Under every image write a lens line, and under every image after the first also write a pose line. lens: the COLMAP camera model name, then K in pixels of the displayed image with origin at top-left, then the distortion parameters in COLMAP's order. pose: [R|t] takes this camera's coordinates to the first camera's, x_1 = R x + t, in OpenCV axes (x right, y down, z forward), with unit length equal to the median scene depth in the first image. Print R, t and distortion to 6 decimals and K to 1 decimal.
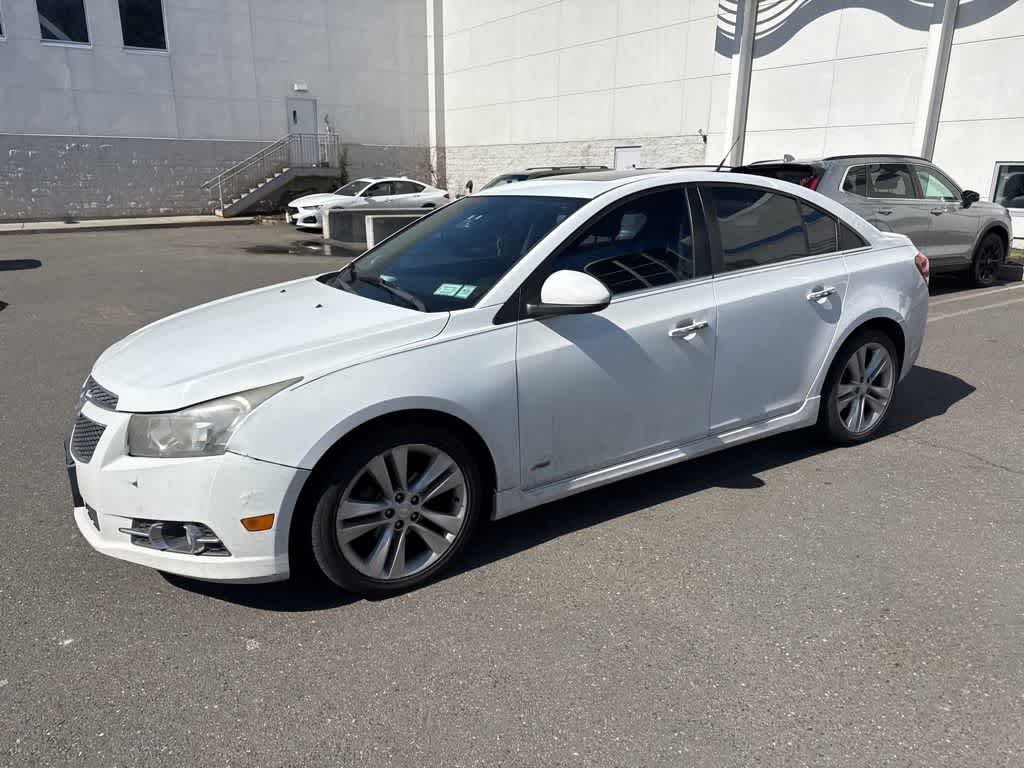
lens RADIAL K [[724.0, 0, 517.0], [0, 724.0, 392.1], [0, 0, 1]] dist [0.034735, -0.033079]
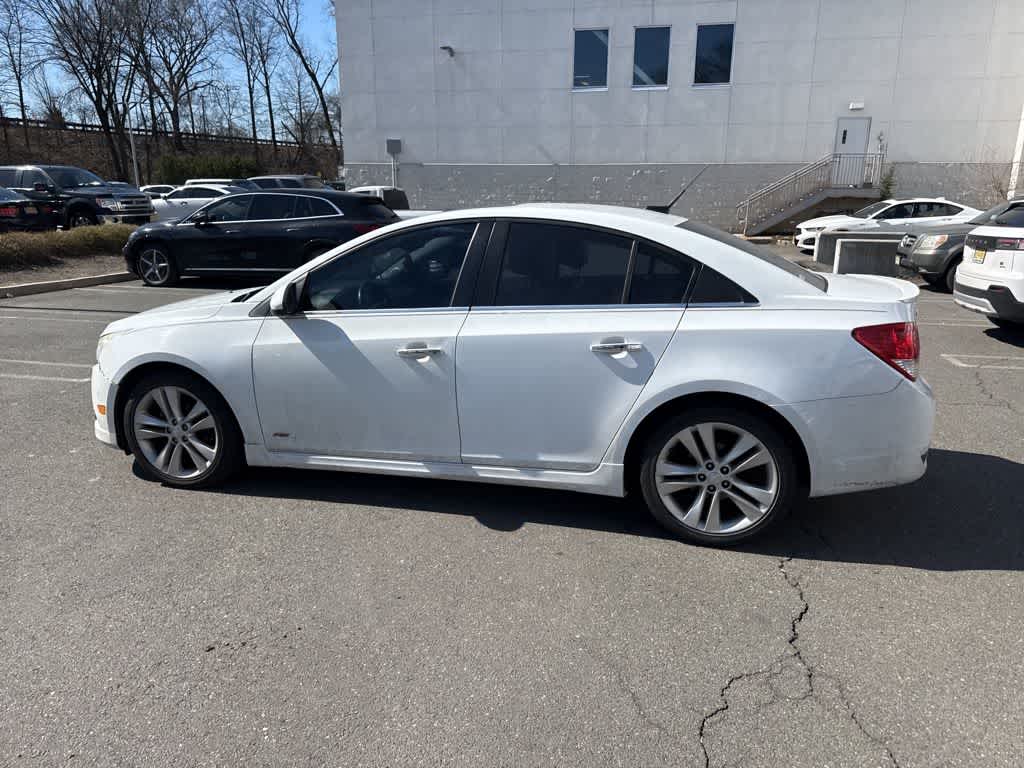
lens RADIAL K [[724.0, 0, 511.7], [0, 724.0, 382.3], [0, 0, 1]] dist [0.034735, -0.033079]
pose [[0.681103, 0.186934, -0.707922, 0.190546], [-0.212375, 0.975732, 0.053322, -0.022482], [0.700710, 0.114027, 0.704275, 0.060800]]
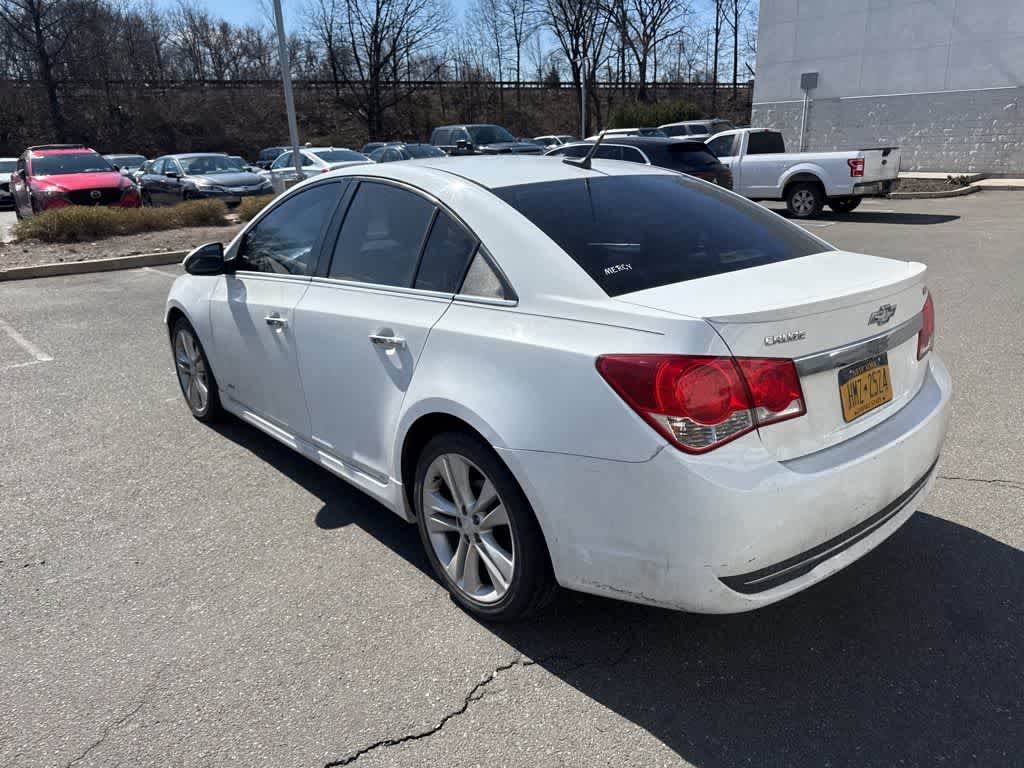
lens RADIAL K [[724.0, 0, 515.9], [0, 724.0, 387.2], [0, 0, 1]] dist [0.034735, -0.033079]
pose [[0.153175, 0.307726, -0.939064, 0.222280], [-0.250412, 0.931349, 0.264352, -0.061921], [0.955945, 0.194661, 0.219718, 0.194345]]
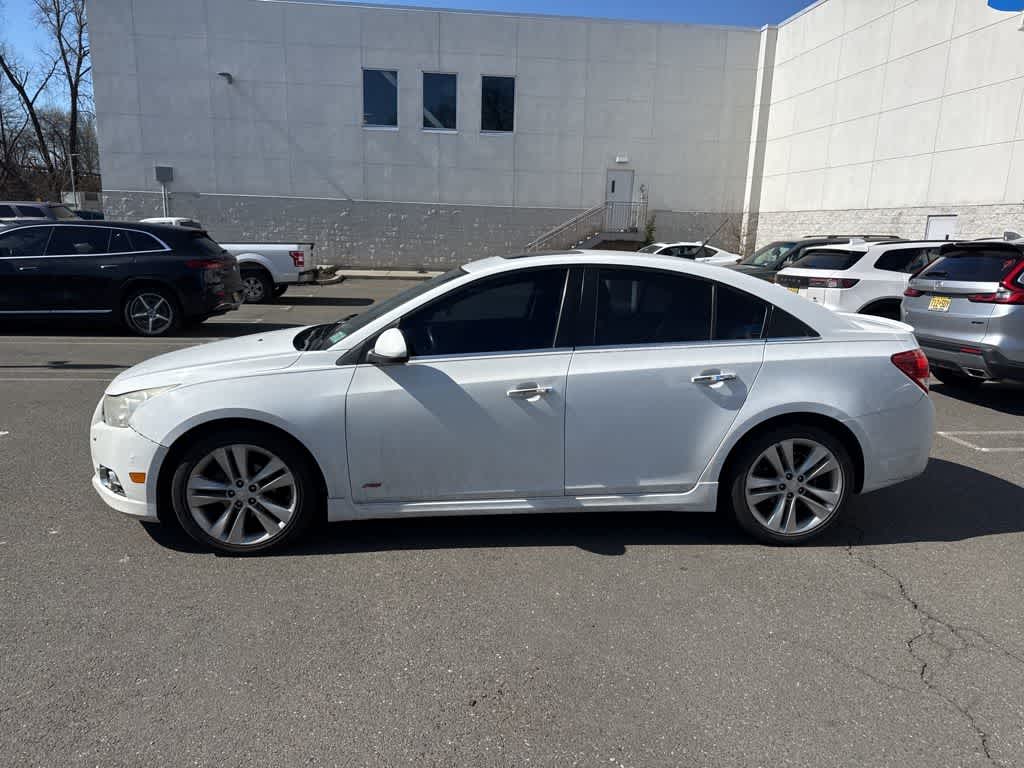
lens RADIAL K [[724.0, 0, 512.3], [0, 724.0, 391.3], [0, 0, 1]] dist [0.034735, -0.033079]
pose [[0.882626, 0.121070, -0.454218, 0.124894], [-0.157060, 0.986687, -0.042196, -0.006433], [0.443062, 0.108583, 0.889891, 0.000121]]
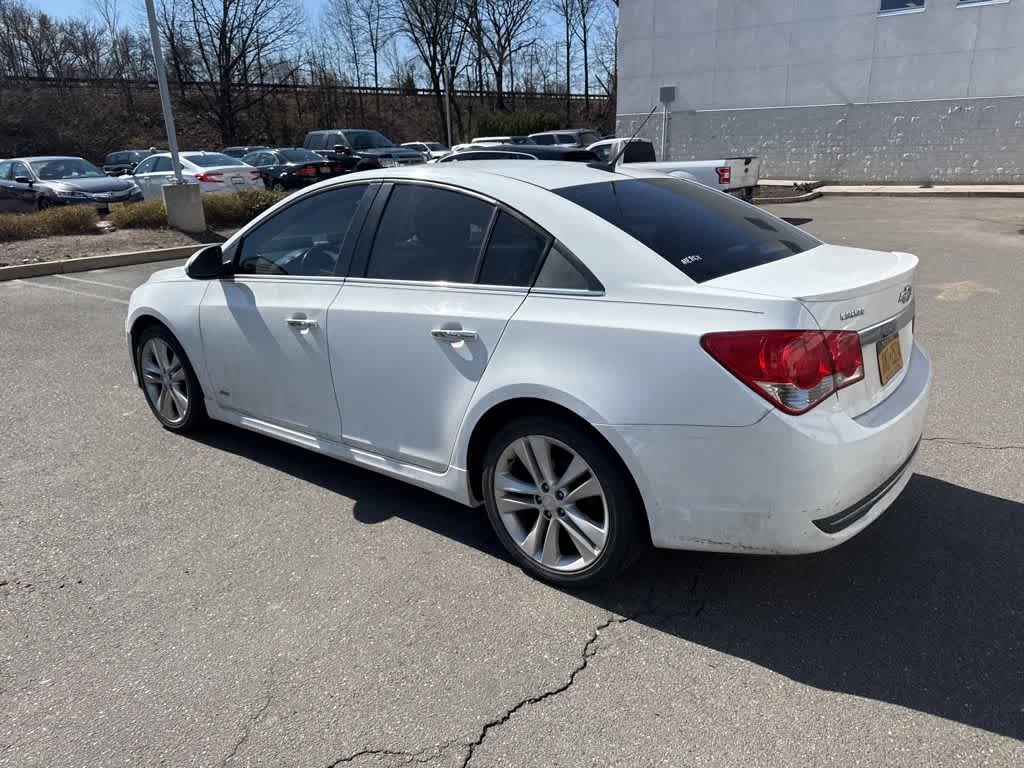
lens RADIAL K [[724.0, 0, 514.3], [0, 724.0, 384.2], [0, 0, 1]] dist [0.034735, -0.033079]
pose [[0.332157, 0.284583, -0.899269, 0.223561], [-0.246692, 0.946424, 0.208386, -0.051067], [0.910392, 0.152626, 0.384566, 0.155482]]
